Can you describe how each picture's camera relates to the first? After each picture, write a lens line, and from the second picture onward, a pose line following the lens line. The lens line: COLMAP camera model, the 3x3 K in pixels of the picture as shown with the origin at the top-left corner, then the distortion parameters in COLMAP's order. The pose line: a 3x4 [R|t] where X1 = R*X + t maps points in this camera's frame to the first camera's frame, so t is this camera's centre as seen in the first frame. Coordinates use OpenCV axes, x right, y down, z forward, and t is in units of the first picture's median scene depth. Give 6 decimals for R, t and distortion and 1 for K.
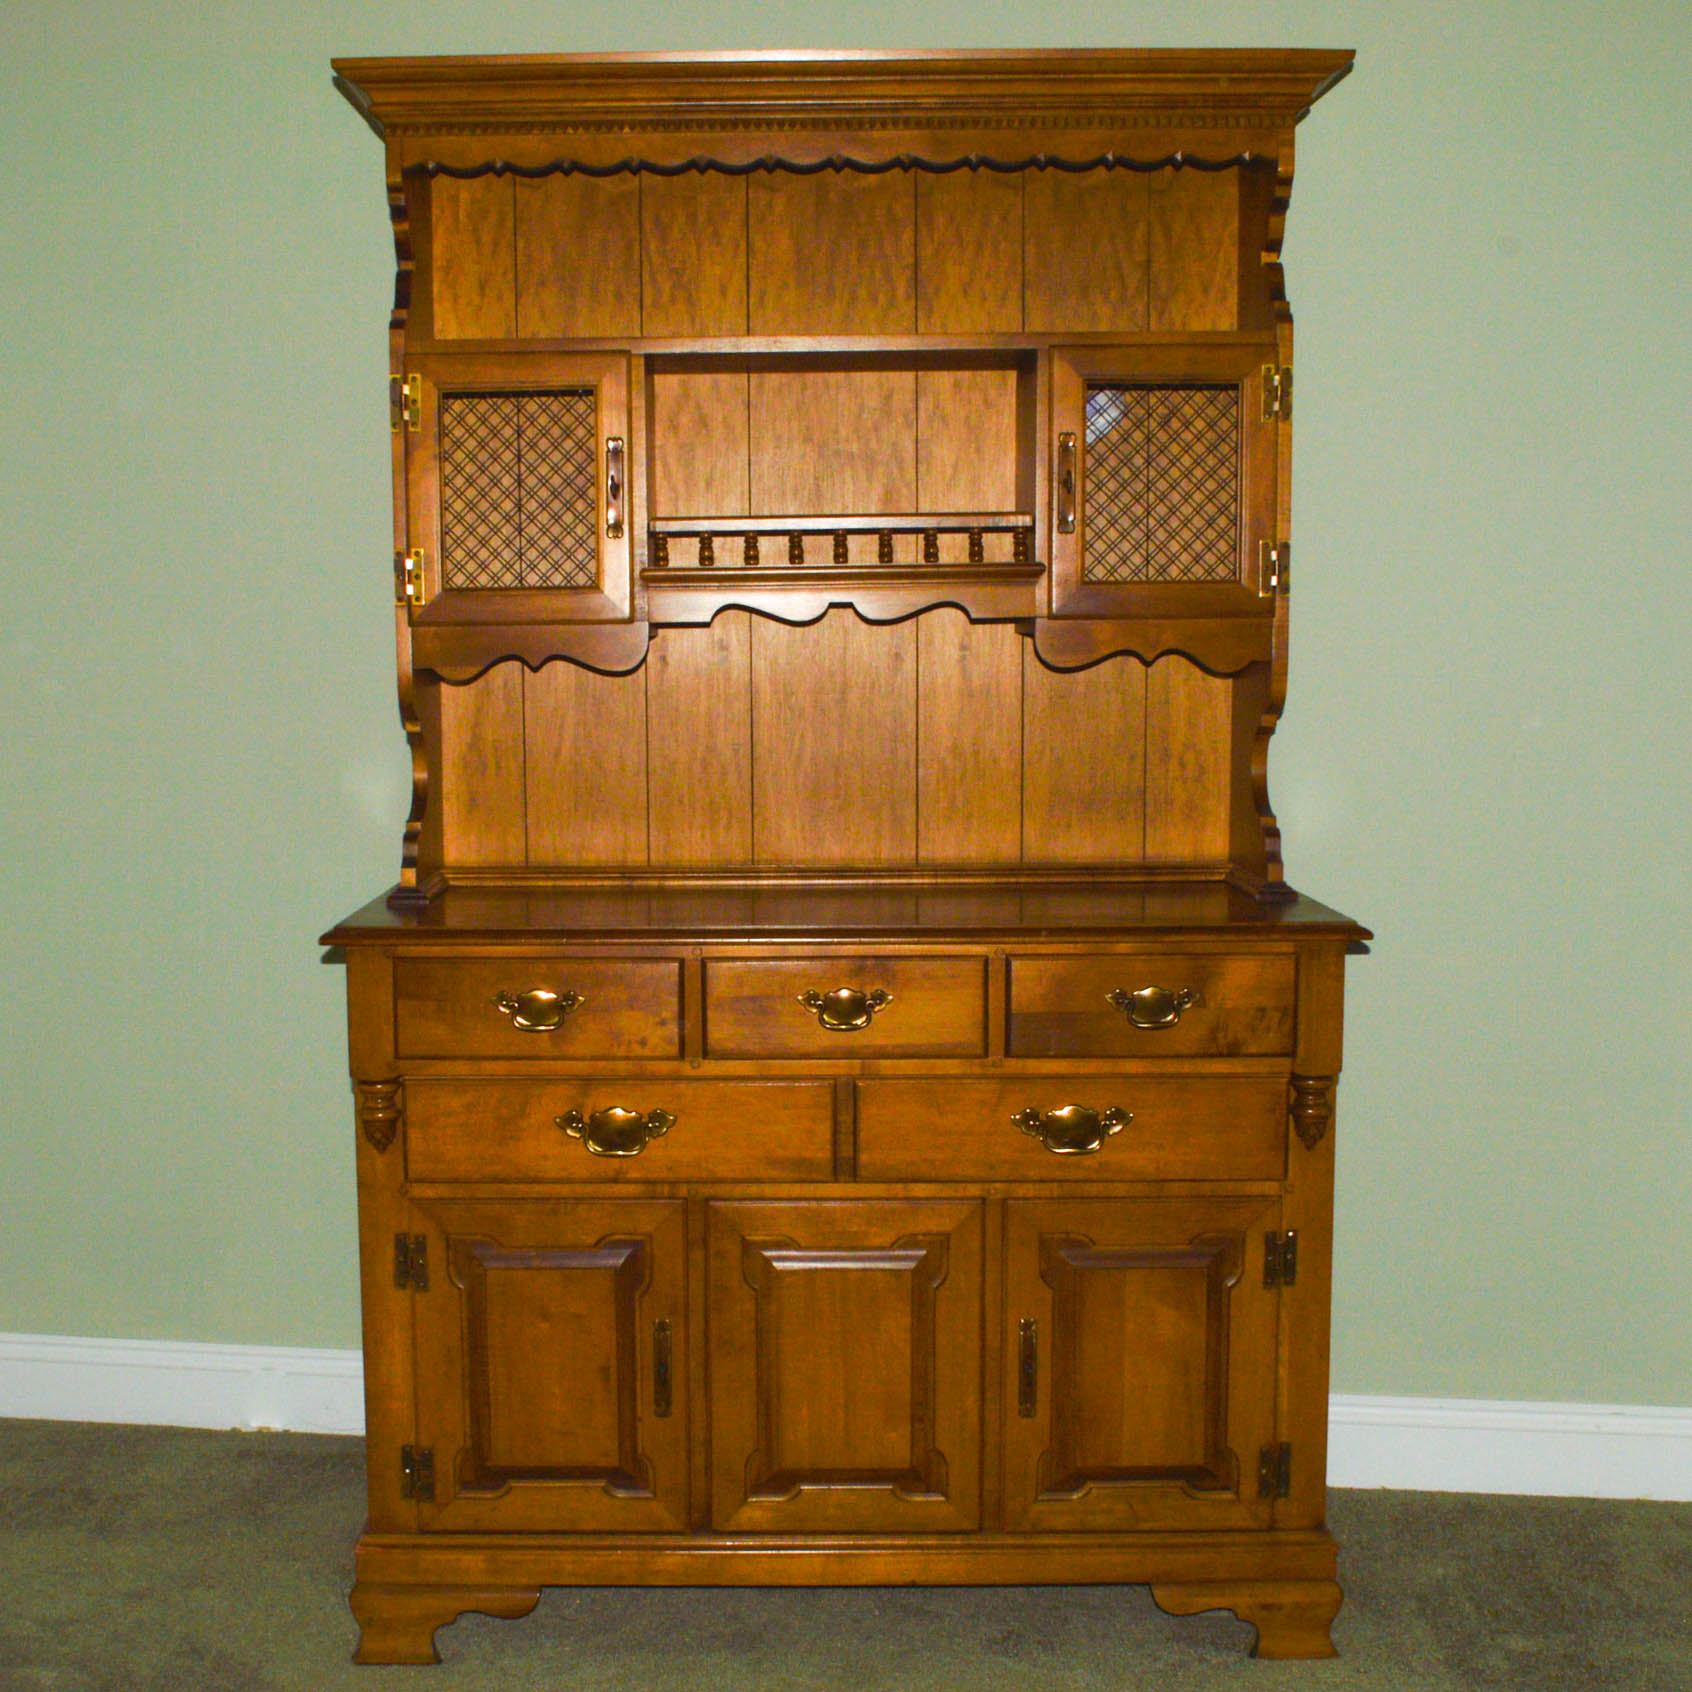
lens RADIAL K [[2415.5, 0, 718.8], [0, 2415.5, 993.6], [0, 0, 1]] dist [-0.084509, 0.000000]
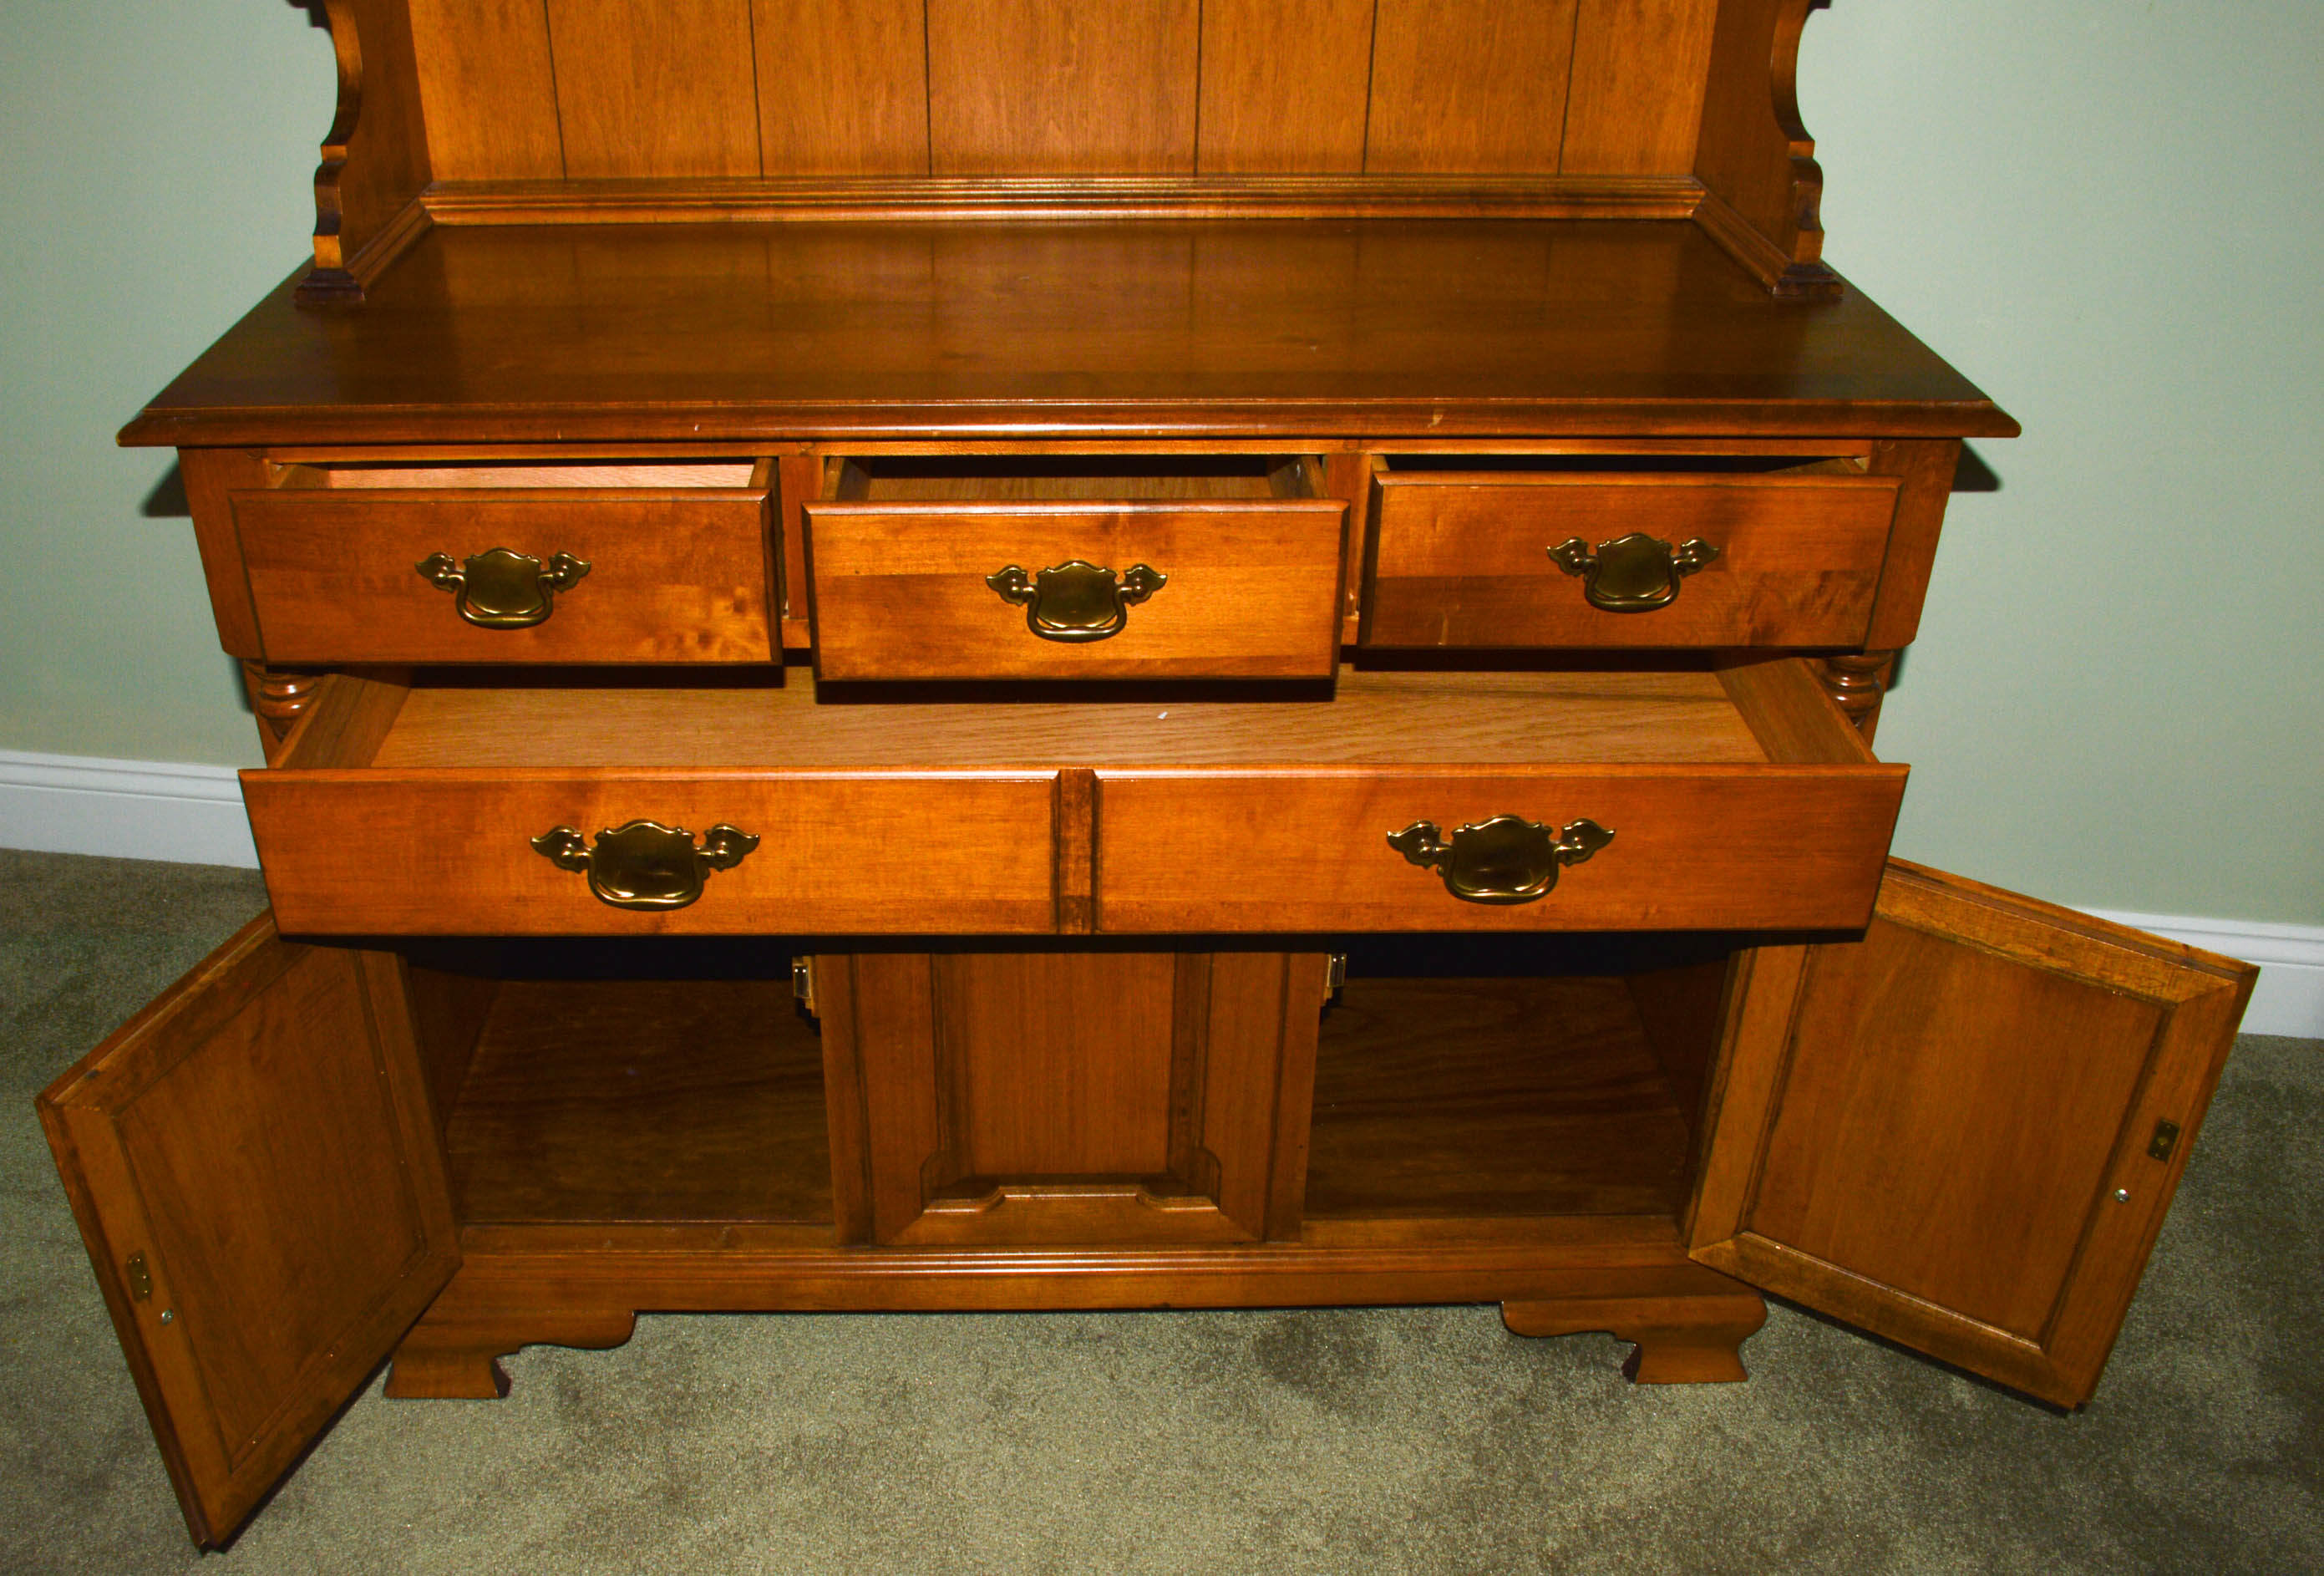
lens RADIAL K [[1937.0, 0, 1047.3], [0, 1937.0, 798.1], [0, 0, 1]] dist [-0.096173, 0.032960]
pose [[0.999518, -0.010279, 0.029305, 0.031868], [-0.002026, 0.920044, 0.391811, -0.112288], [-0.030989, -0.391681, 0.919579, 0.551215]]
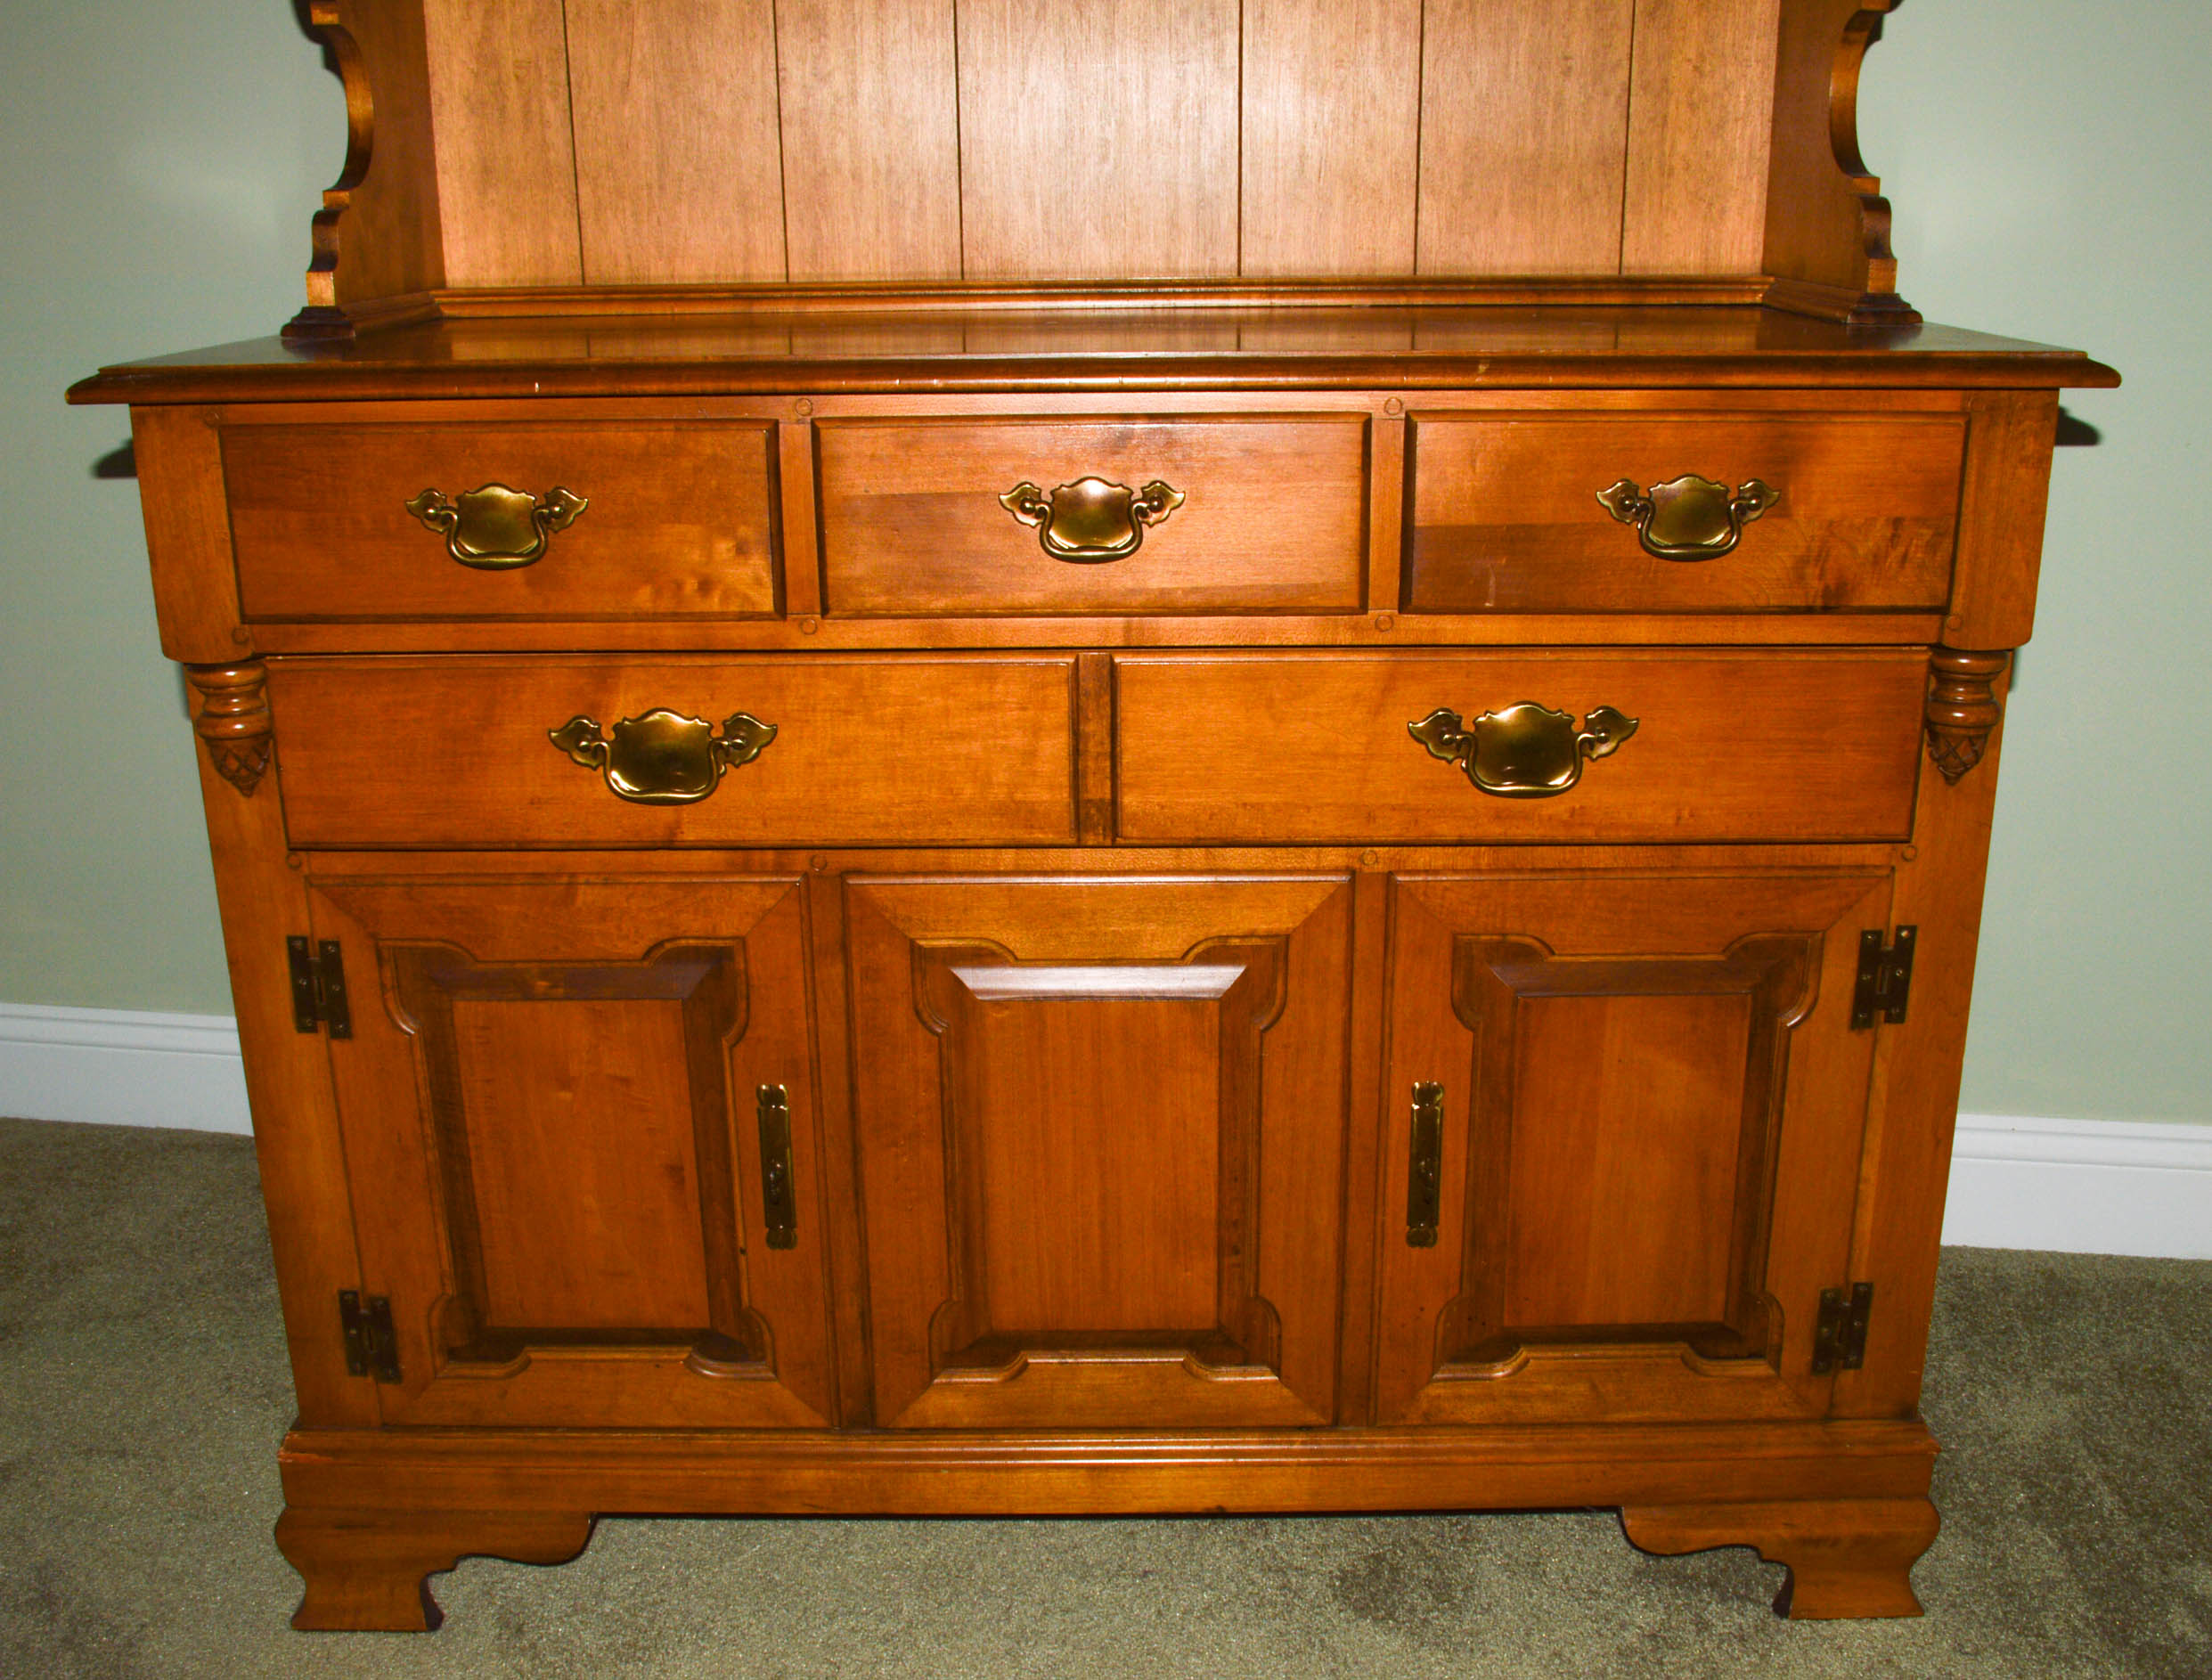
lens RADIAL K [[2316.1, 0, 1072.0], [0, 2316.1, 915.6], [0, 0, 1]] dist [-0.099662, 0.000000]
pose [[0.999981, -0.004312, 0.004326, 0.043312], [0.003516, 0.985527, 0.169480, 0.005893], [-0.004995, -0.169461, 0.985524, 0.474516]]
